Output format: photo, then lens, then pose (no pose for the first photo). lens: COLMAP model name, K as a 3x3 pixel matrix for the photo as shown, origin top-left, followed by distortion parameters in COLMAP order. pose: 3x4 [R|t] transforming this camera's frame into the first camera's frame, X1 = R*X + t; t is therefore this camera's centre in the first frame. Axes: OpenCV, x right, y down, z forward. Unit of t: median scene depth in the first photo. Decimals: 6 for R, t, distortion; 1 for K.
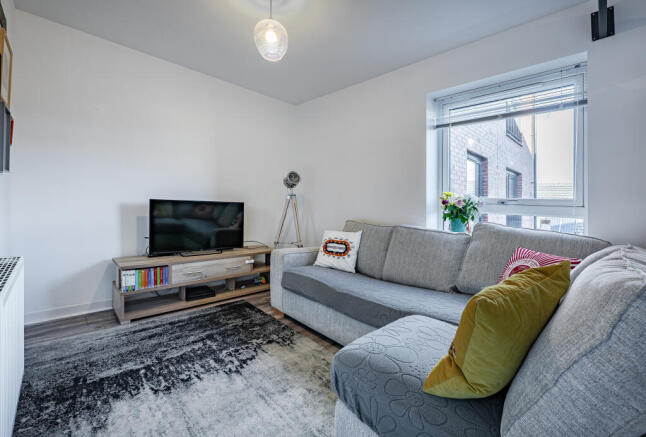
lens RADIAL K [[267.5, 0, 333.5], [0, 267.5, 220.4], [0, 0, 1]] dist [0.001499, -0.000128]
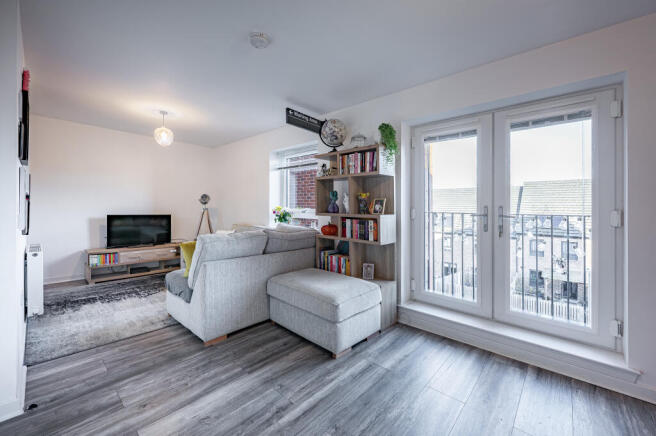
lens RADIAL K [[266.3, 0, 335.9], [0, 266.3, 216.1], [0, 0, 1]] dist [-0.000914, -0.000195]
pose [[0.998229, -0.030358, 0.051160, 0.690174], [0.032137, 0.998894, -0.034326, 0.033662], [-0.050062, 0.035909, 0.998100, -0.779658]]
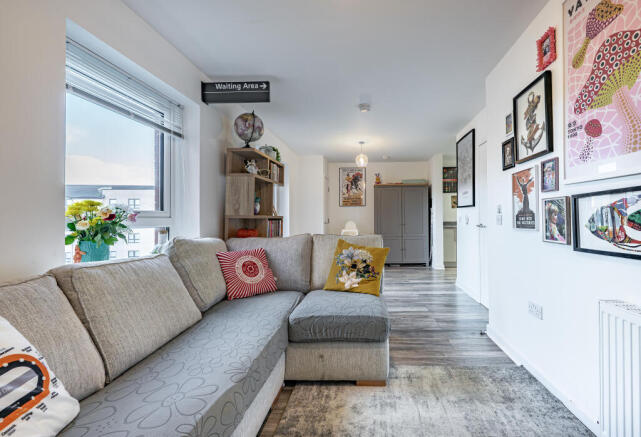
lens RADIAL K [[281.8, 0, 359.4], [0, 281.8, 228.3], [0, 0, 1]] dist [0.000081, 0.000030]
pose [[-0.676192, -0.066580, 0.733711, -0.443477], [0.024727, 0.993296, 0.112923, -0.093072], [-0.736310, 0.094500, -0.670013, 0.910687]]
